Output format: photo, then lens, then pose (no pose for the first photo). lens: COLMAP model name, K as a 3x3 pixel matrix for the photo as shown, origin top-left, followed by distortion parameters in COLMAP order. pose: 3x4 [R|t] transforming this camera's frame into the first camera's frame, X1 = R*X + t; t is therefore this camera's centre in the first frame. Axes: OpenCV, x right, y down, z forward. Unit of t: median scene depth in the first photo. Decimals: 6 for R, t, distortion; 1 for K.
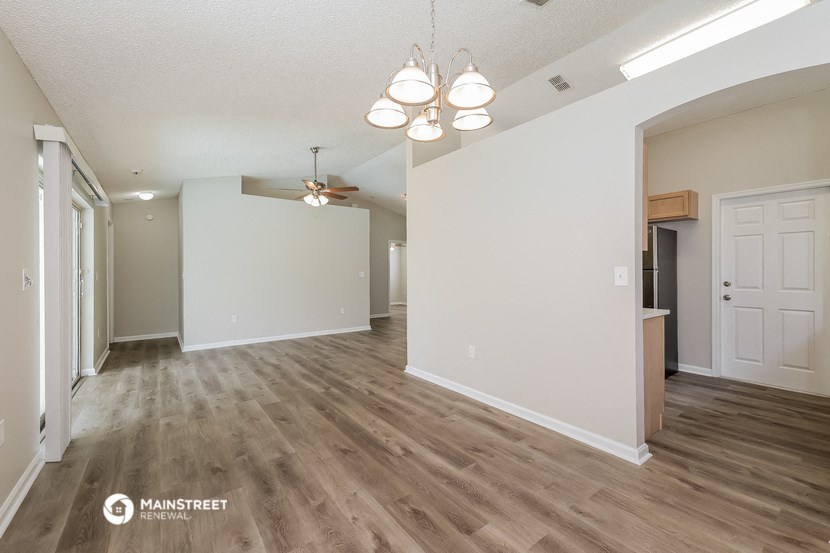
lens RADIAL K [[346.0, 0, 415.0], [0, 346.0, 276.5], [0, 0, 1]] dist [0.007428, 0.000673]
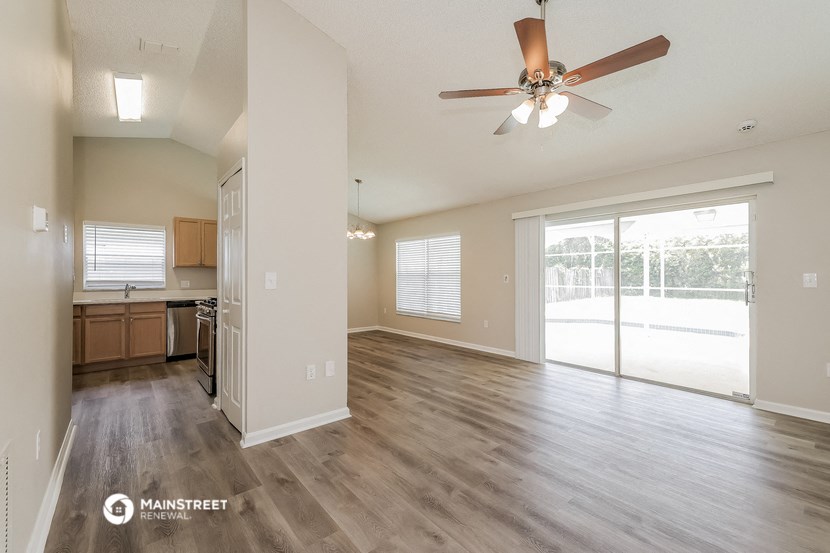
lens RADIAL K [[346.0, 0, 415.0], [0, 346.0, 276.5], [0, 0, 1]] dist [0.007428, 0.000673]
pose [[-0.998087, 0.005655, -0.061565, -0.161276], [0.005226, 0.999961, 0.007126, -0.024488], [0.061603, 0.006791, -0.998078, 2.331878]]
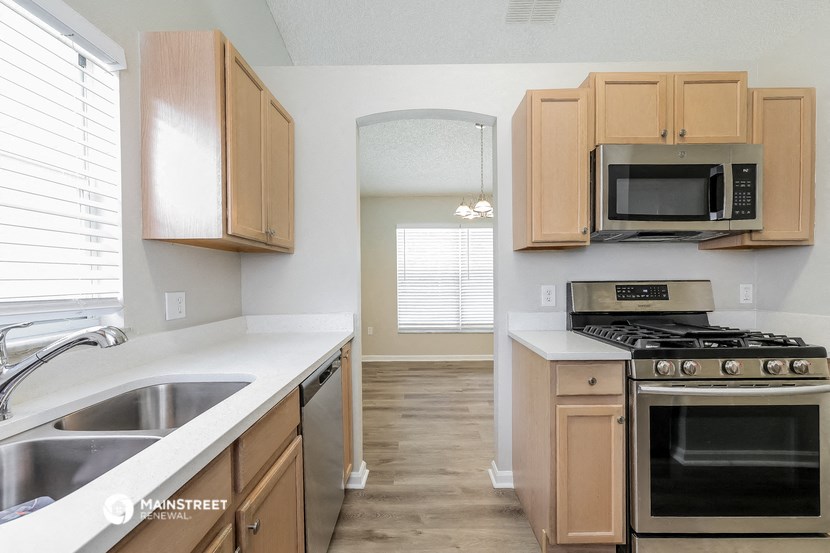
lens RADIAL K [[346.0, 0, 415.0], [0, 346.0, 276.5], [0, 0, 1]] dist [0.007428, 0.000673]
pose [[-0.613311, 0.003396, -0.789834, 1.077987], [0.004384, 0.999990, 0.000895, -0.016107], [0.789829, -0.002913, -0.613320, 0.996331]]
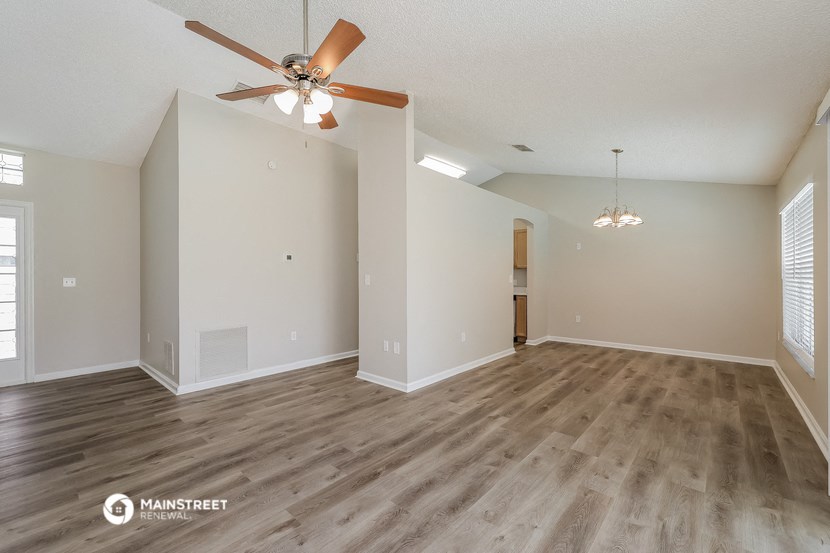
lens RADIAL K [[346.0, 0, 415.0], [0, 346.0, 276.5], [0, 0, 1]] dist [0.007428, 0.000673]
pose [[-0.204982, 0.004723, 0.978754, -1.194920], [0.014218, 0.999897, -0.001847, -0.018443], [-0.978663, 0.013537, -0.205028, 1.567418]]
